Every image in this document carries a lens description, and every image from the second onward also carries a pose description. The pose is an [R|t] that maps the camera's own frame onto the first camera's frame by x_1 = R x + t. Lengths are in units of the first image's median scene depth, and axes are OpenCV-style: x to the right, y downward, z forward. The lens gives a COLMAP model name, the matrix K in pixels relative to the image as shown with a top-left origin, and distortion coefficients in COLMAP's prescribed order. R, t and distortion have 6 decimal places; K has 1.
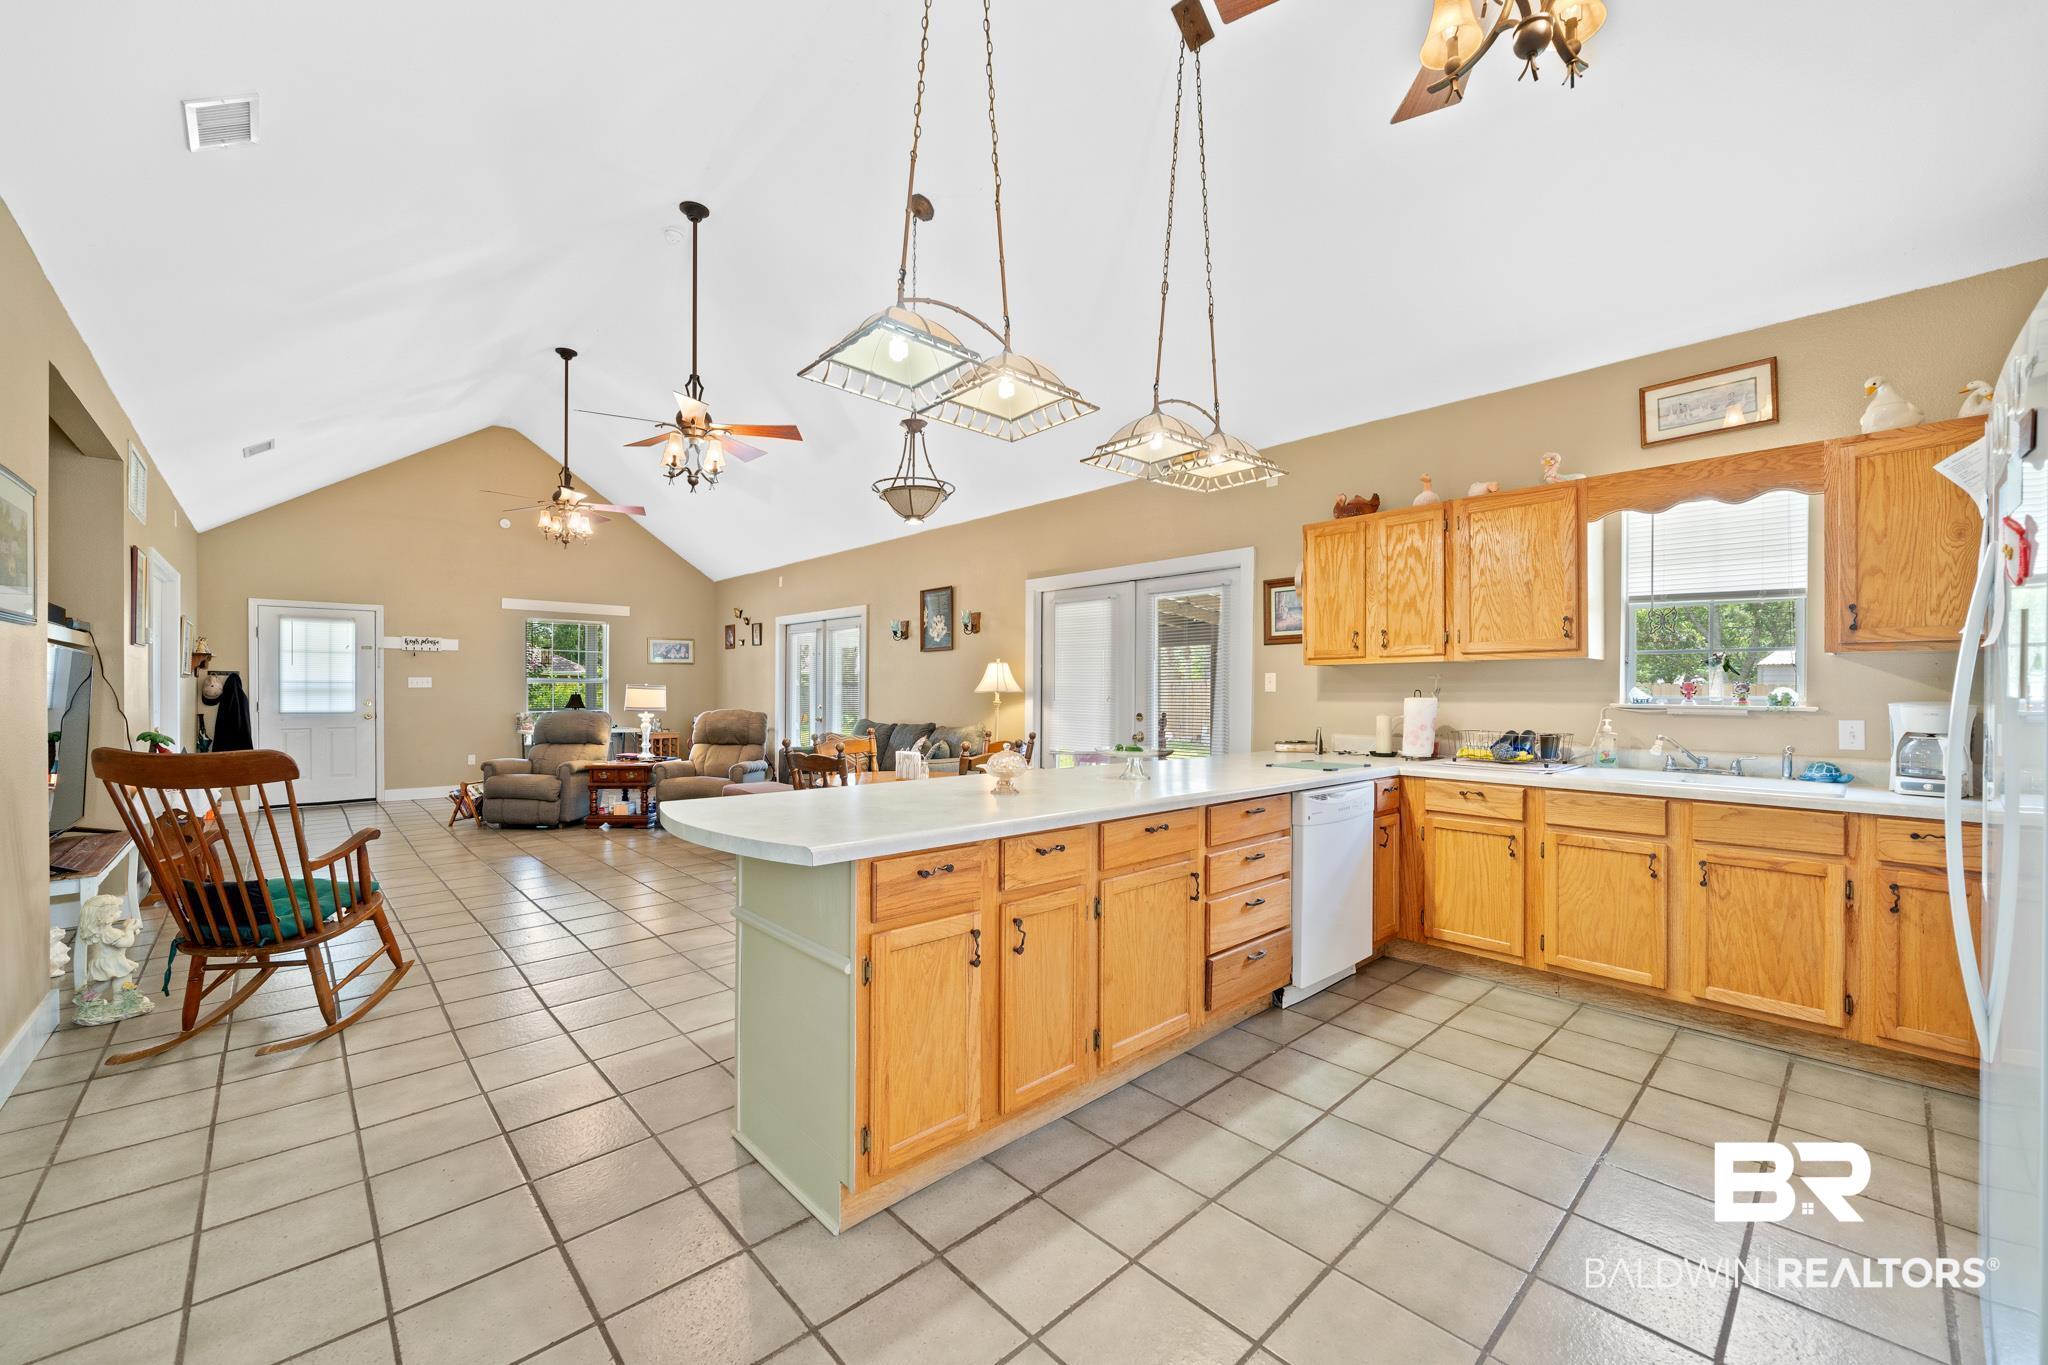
lens RADIAL K [[800.0, 0, 1031.0], [0, 800.0, 692.0], [0, 0, 1]] dist [-0.000552, 0.000210]
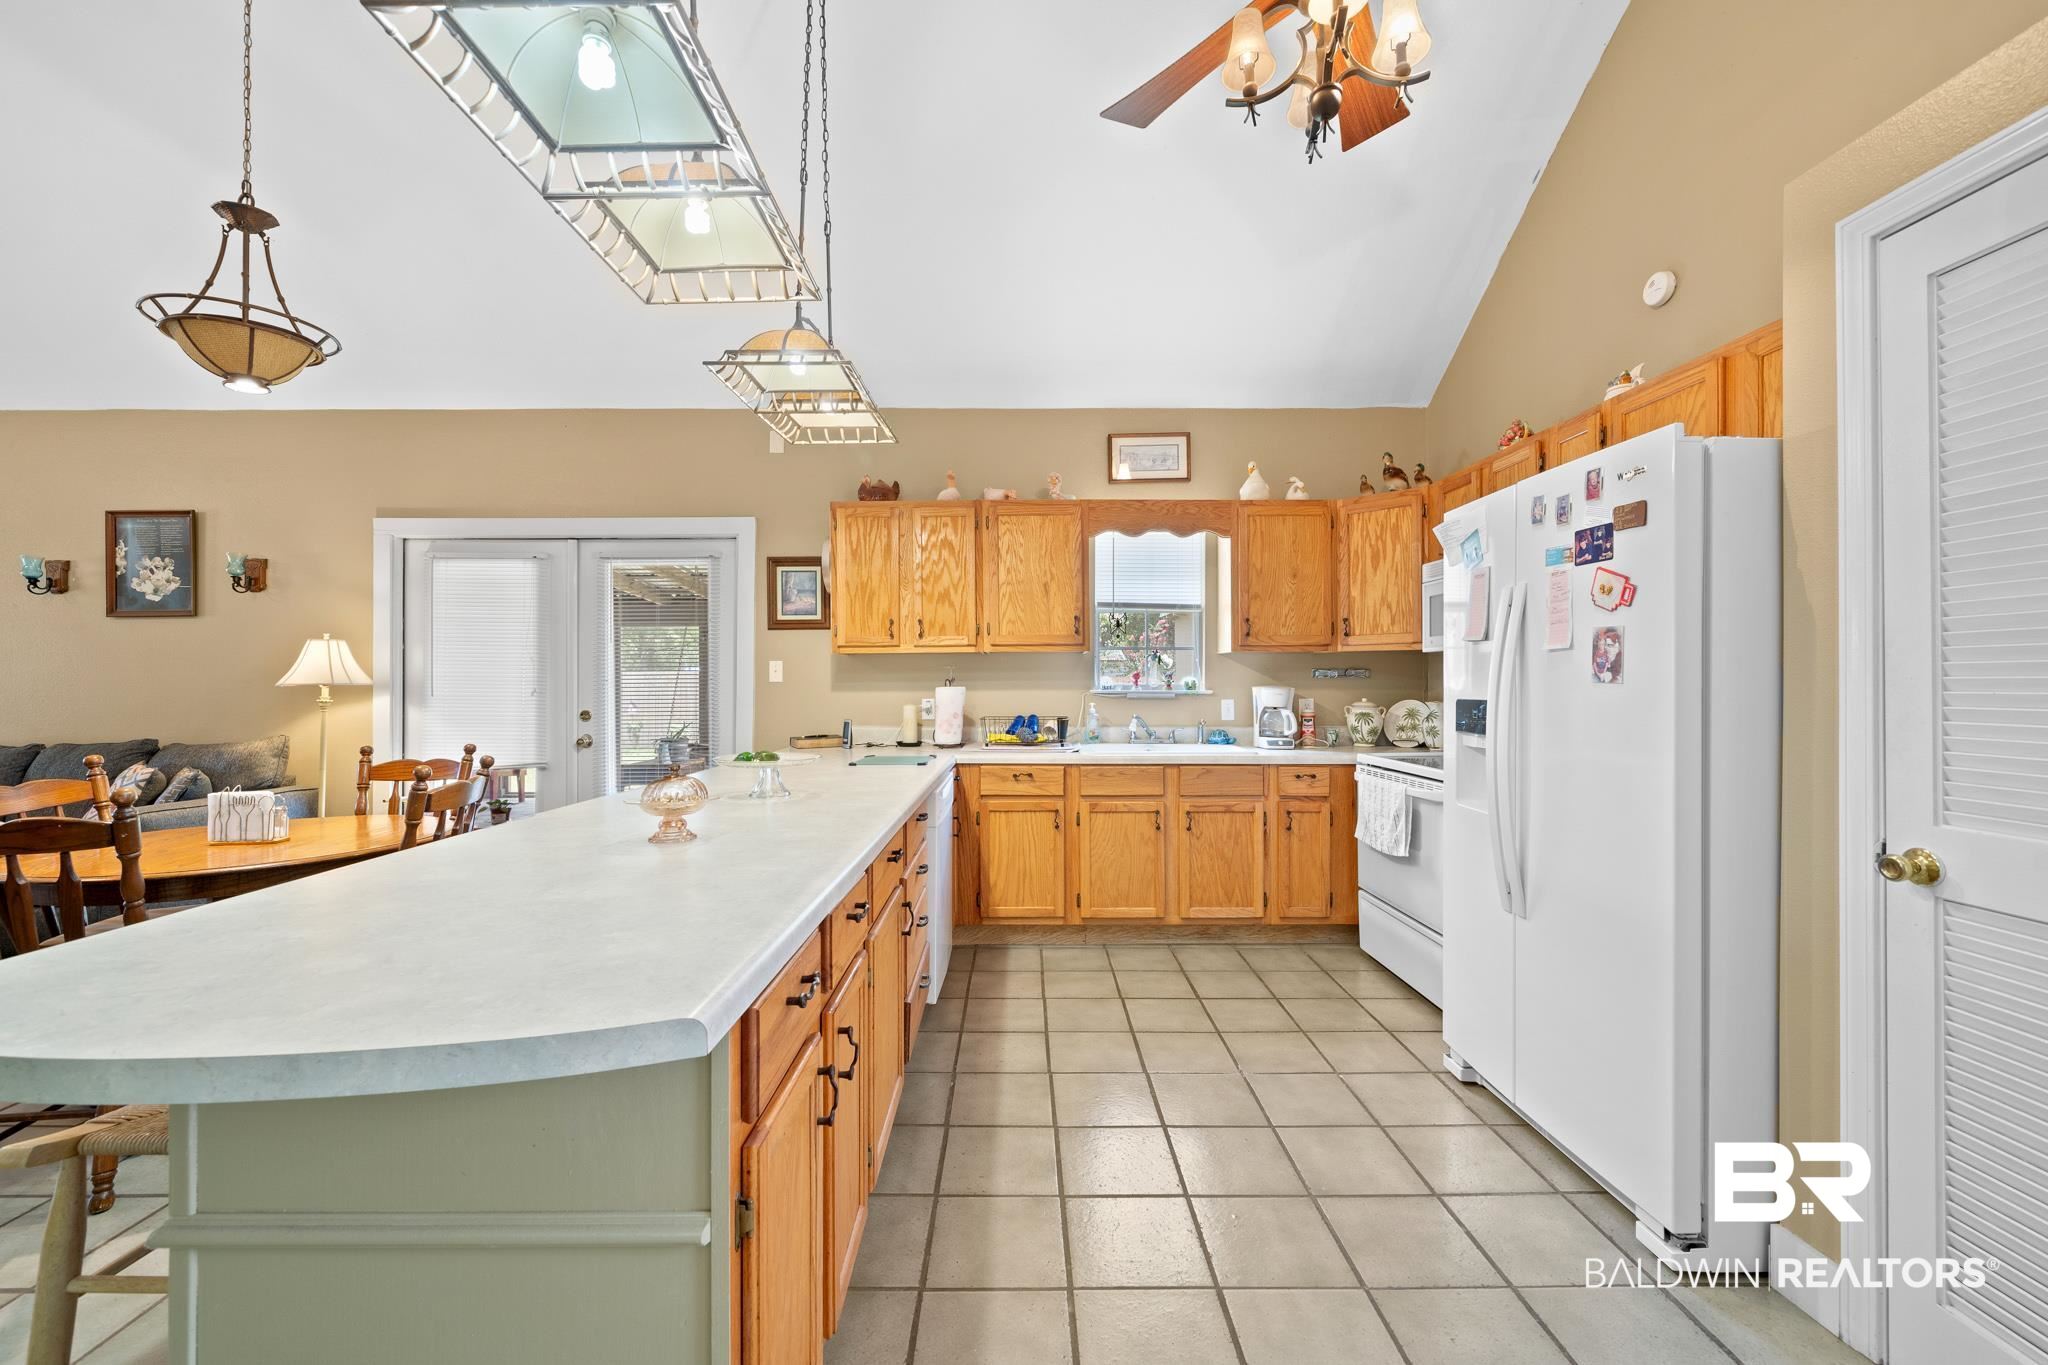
lens RADIAL K [[803.3, 0, 1022.2], [0, 803.3, 678.4], [0, 0, 1]] dist [-0.000308, -0.000049]
pose [[0.678918, -0.002681, 0.734209, -0.232621], [0.006294, 0.999978, -0.002168, -0.001144], [-0.734187, 0.006093, 0.678920, 0.253819]]
